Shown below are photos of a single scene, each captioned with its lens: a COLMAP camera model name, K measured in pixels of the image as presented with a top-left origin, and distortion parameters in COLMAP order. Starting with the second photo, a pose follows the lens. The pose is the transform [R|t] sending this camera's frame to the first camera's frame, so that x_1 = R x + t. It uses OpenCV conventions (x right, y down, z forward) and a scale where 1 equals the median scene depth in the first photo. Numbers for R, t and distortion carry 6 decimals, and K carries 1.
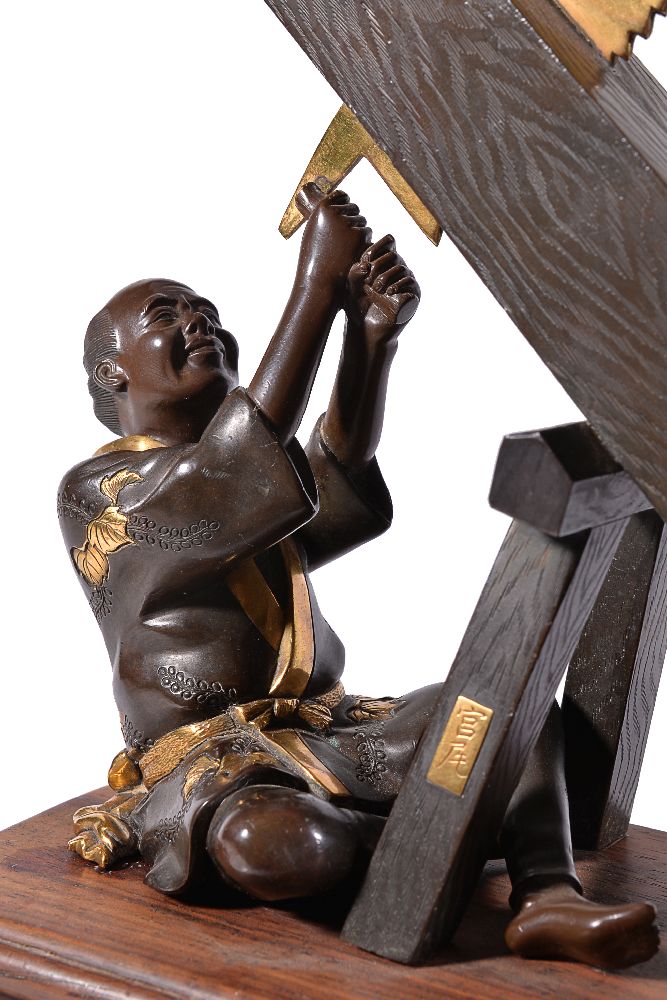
lens RADIAL K [[1786.6, 0, 333.5], [0, 1786.6, 500.0], [0, 0, 1]] dist [0.011014, -0.020053]
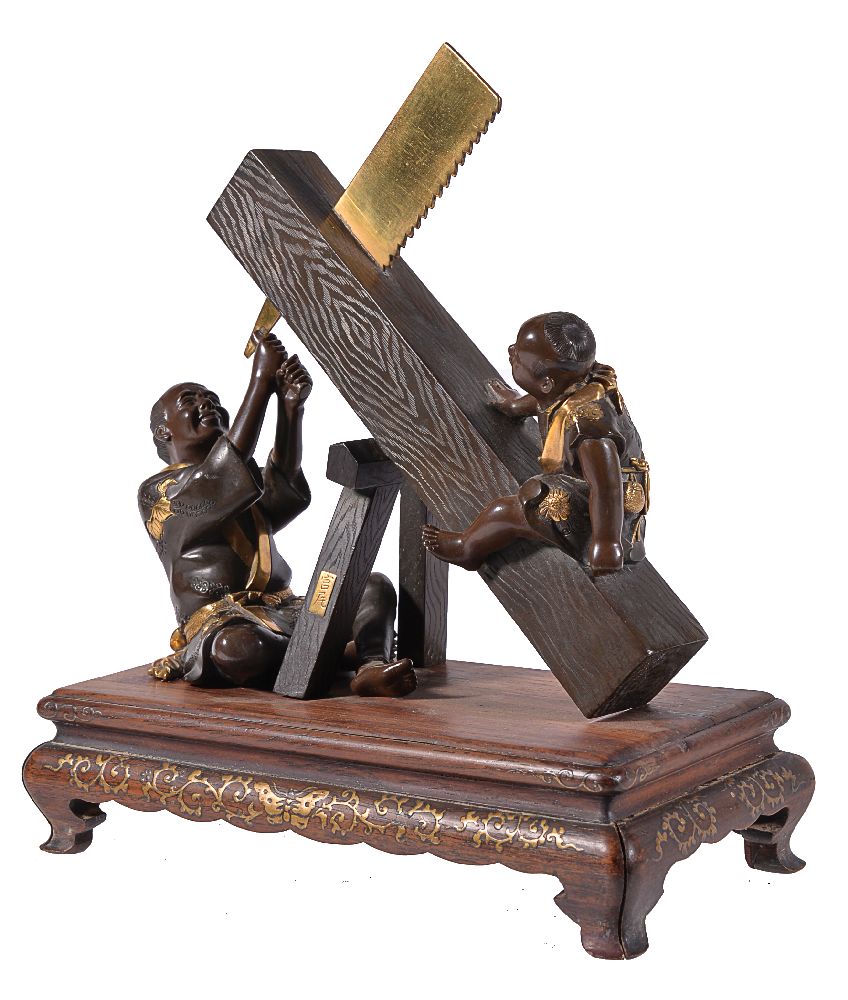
lens RADIAL K [[1907.5, 0, 424.0], [0, 1907.5, 500.0], [0, 0, 1]] dist [0.006036, -0.006792]
pose [[0.997783, -0.047269, -0.046839, 0.265422], [0.044358, 0.997129, -0.061363, 0.150348], [0.049606, 0.059149, 0.997016, -1.103466]]
